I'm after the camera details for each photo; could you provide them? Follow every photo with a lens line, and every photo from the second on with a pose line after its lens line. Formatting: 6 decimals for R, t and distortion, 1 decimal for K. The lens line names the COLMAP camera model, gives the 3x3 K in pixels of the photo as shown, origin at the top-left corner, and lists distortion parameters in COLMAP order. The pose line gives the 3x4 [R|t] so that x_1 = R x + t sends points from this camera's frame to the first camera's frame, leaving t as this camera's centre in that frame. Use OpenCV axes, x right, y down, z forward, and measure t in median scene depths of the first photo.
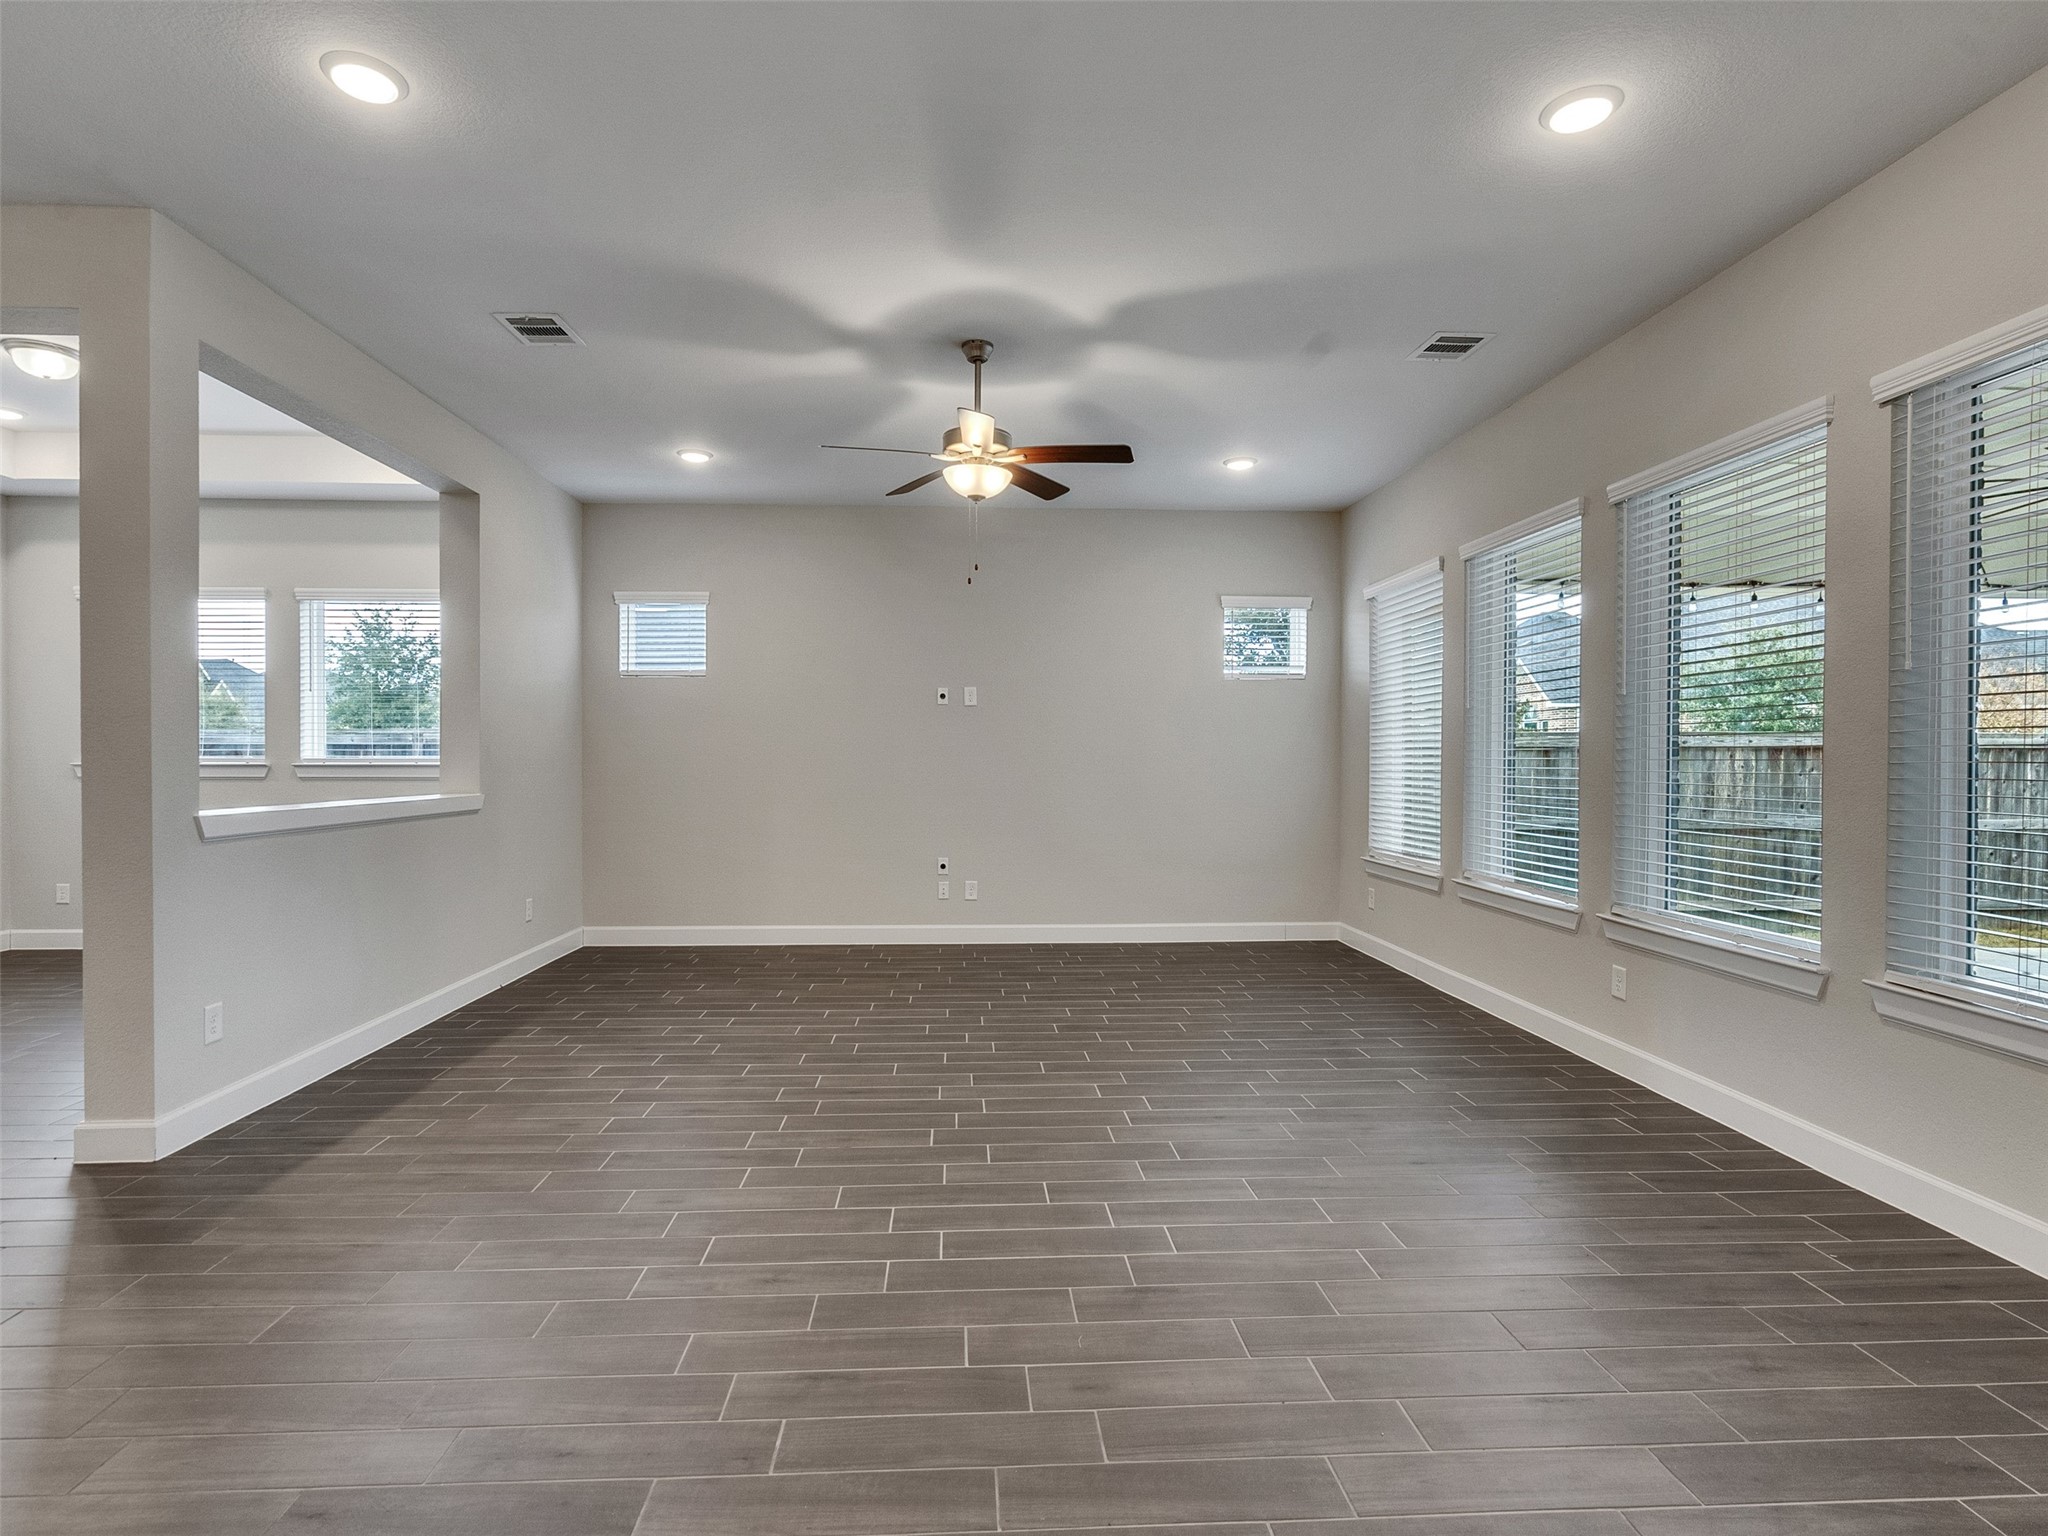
lens RADIAL K [[1048.1, 0, 1004.1], [0, 1048.1, 767.1], [0, 0, 1]] dist [-0.012362, 0.008956]
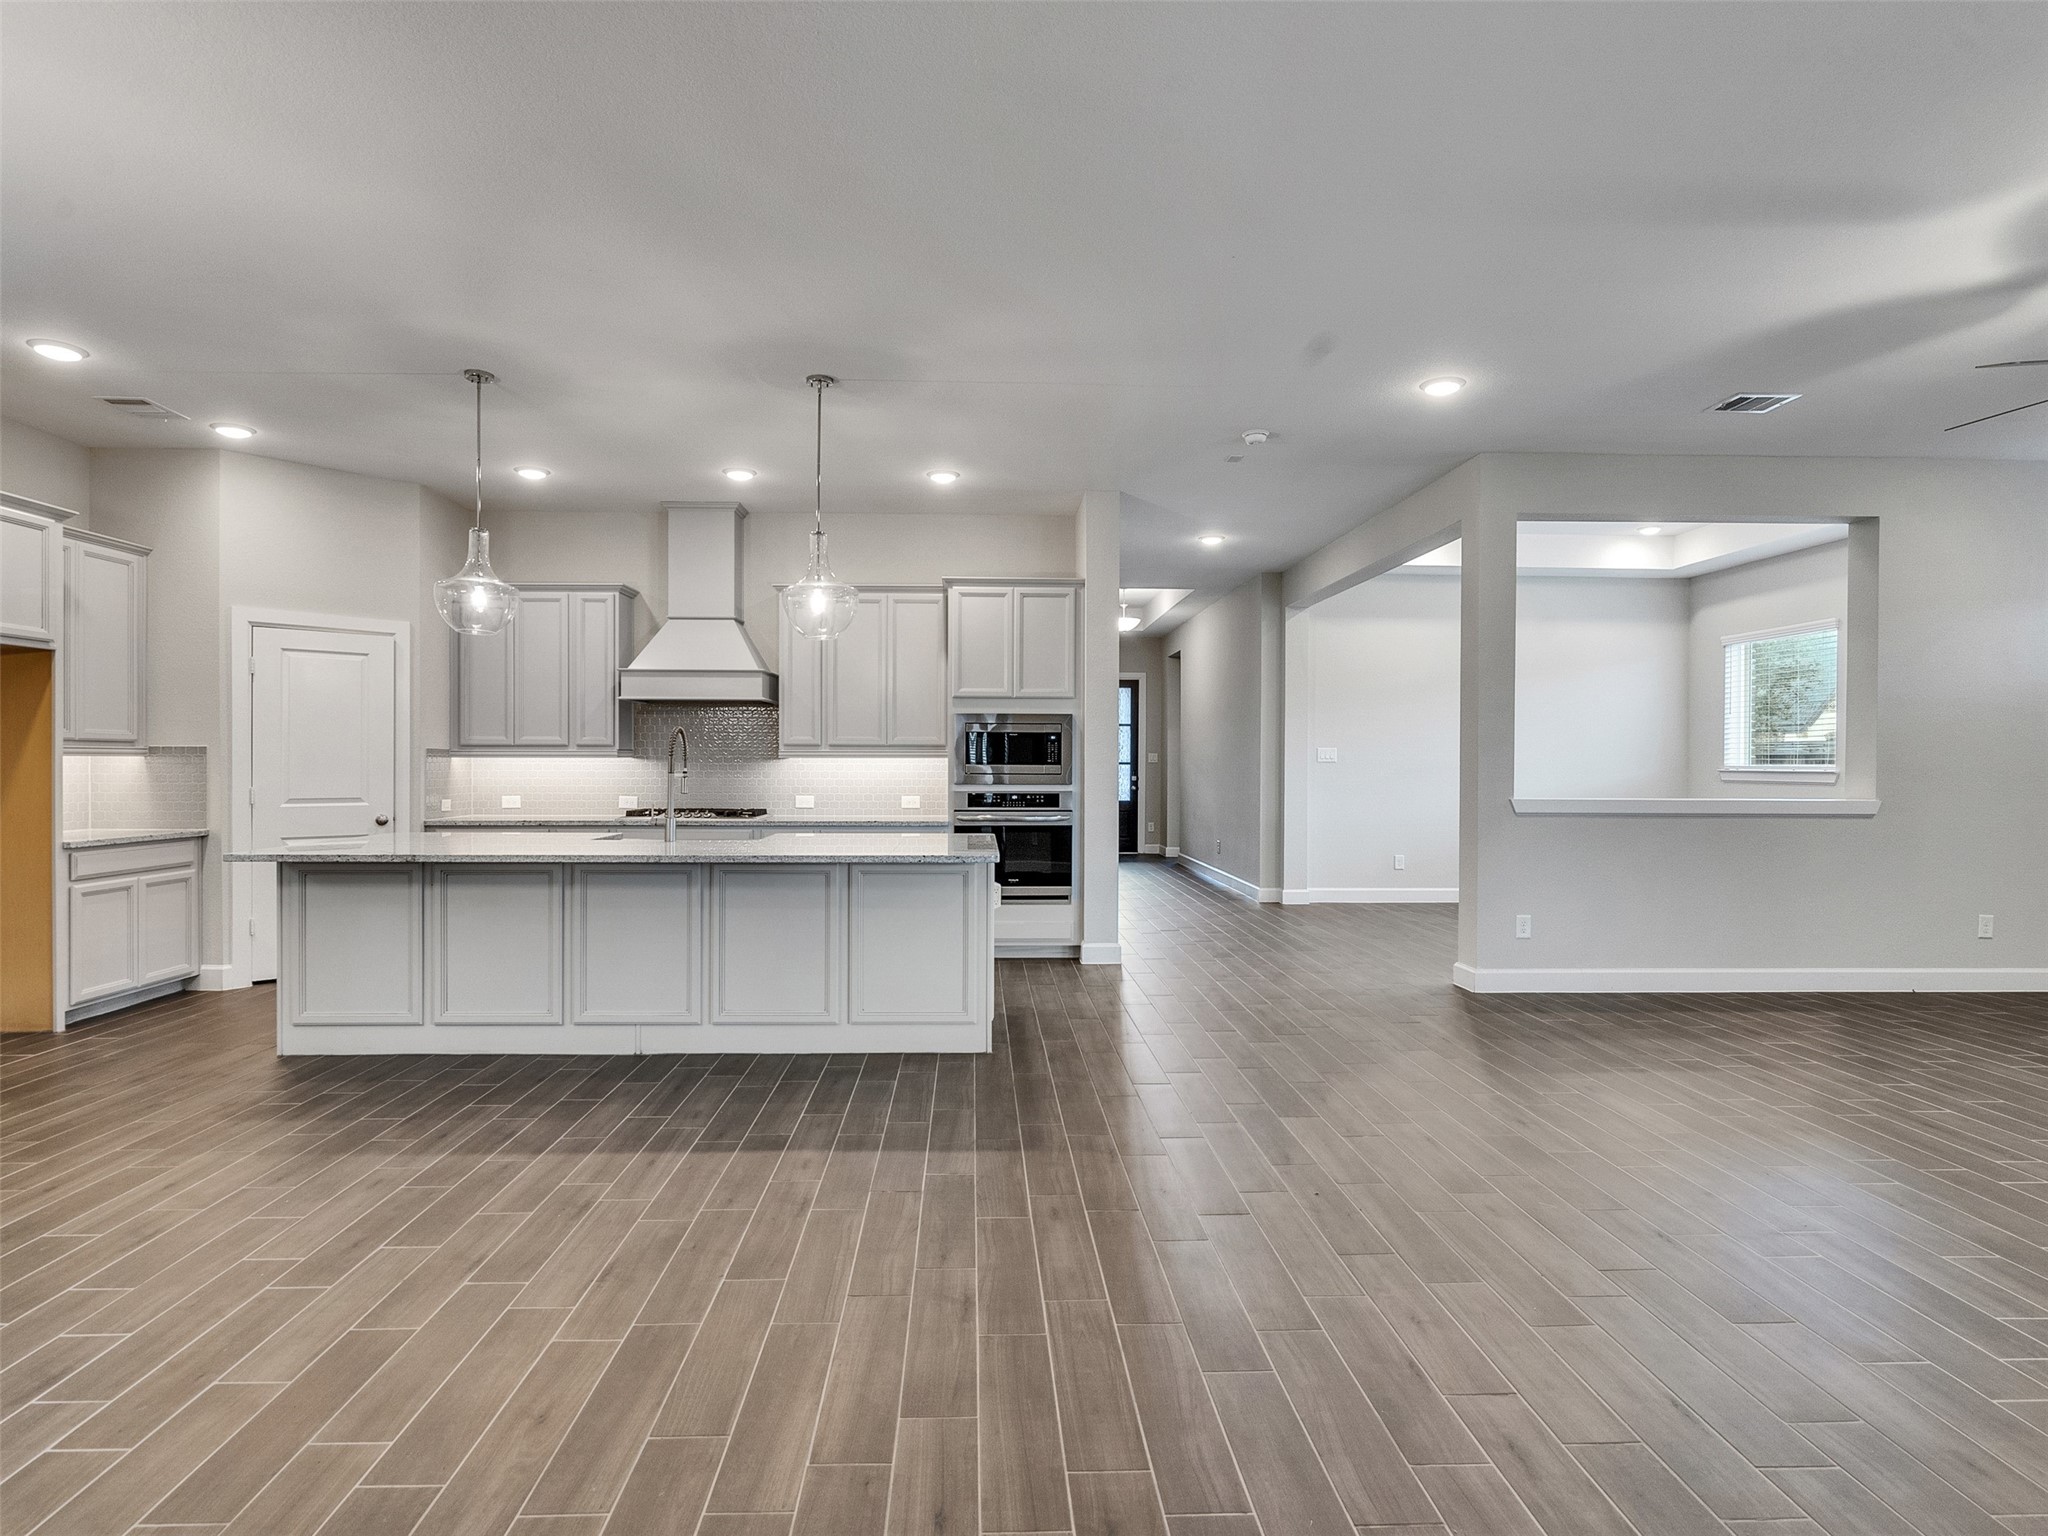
lens RADIAL K [[1048.1, 0, 1004.1], [0, 1048.1, 767.1], [0, 0, 1]] dist [-0.012362, 0.008956]
pose [[-0.016507, 0.004260, -0.999855, 0.514349], [-0.012890, 0.999907, 0.004473, -0.000525], [0.999781, 0.012962, -0.016450, 0.120822]]
